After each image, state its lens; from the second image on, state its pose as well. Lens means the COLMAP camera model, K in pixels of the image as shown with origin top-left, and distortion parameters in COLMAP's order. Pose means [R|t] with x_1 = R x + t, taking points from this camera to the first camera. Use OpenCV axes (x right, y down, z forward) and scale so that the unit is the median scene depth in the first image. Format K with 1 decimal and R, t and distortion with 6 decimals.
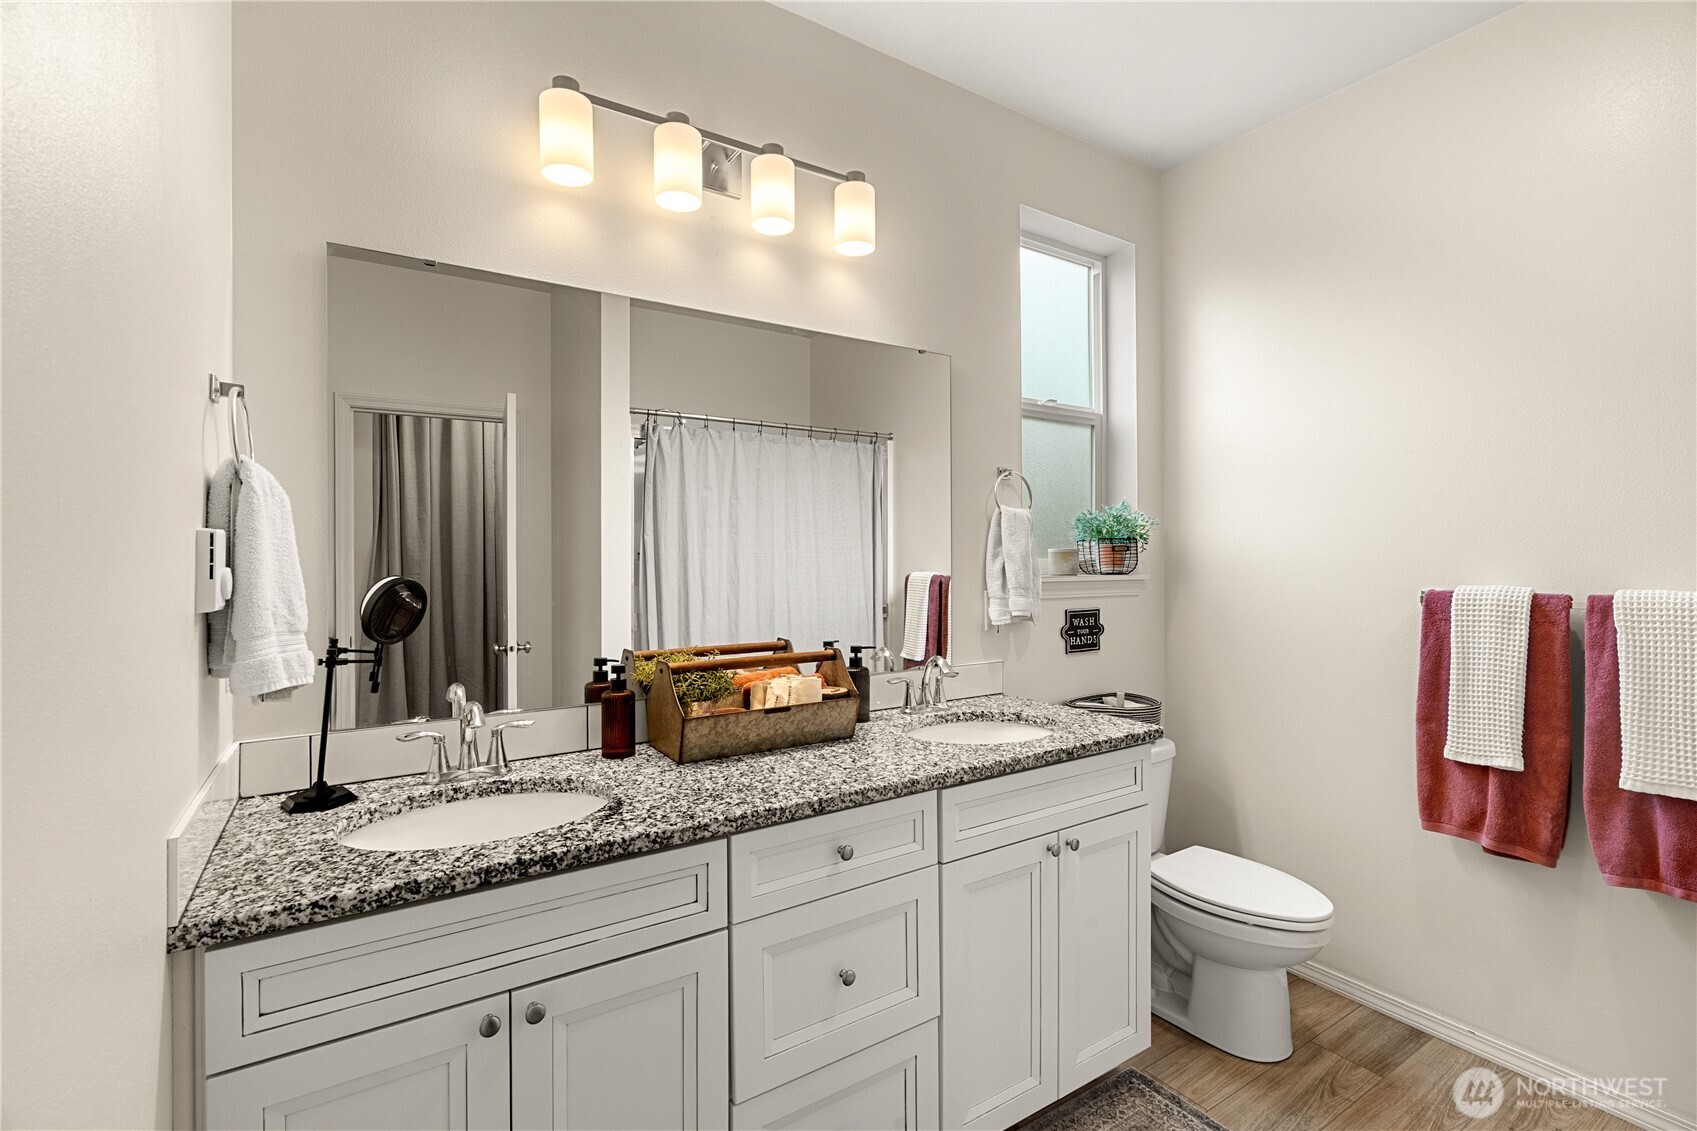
lens RADIAL K [[767.2, 0, 843.8], [0, 767.2, 557.3], [0, 0, 1]] dist [-0.001469, 0.000464]
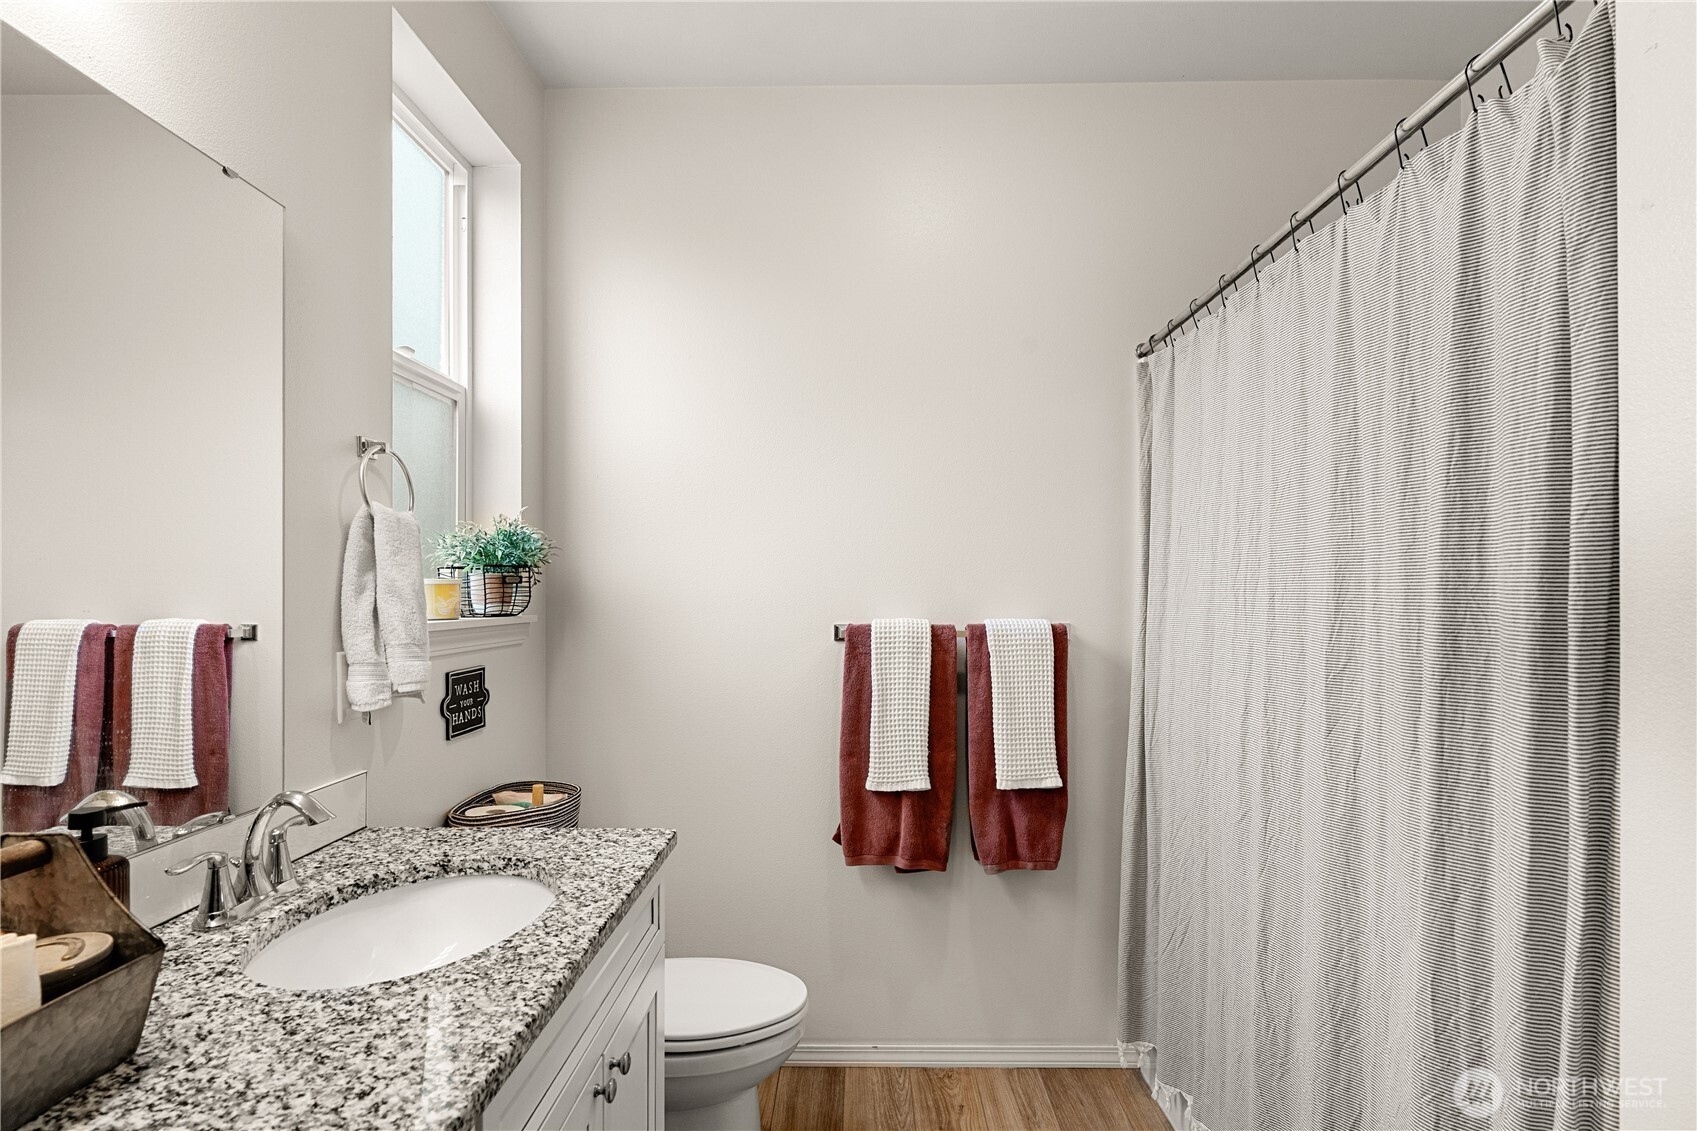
lens RADIAL K [[807.0, 0, 850.4], [0, 807.0, 592.4], [0, 0, 1]] dist [-0.002286, -0.000268]
pose [[0.558857, -0.000787, 0.829264, -0.105175], [0.002106, 0.999998, -0.000470, 0.001470], [-0.829261, 0.002009, 0.558857, 0.401396]]
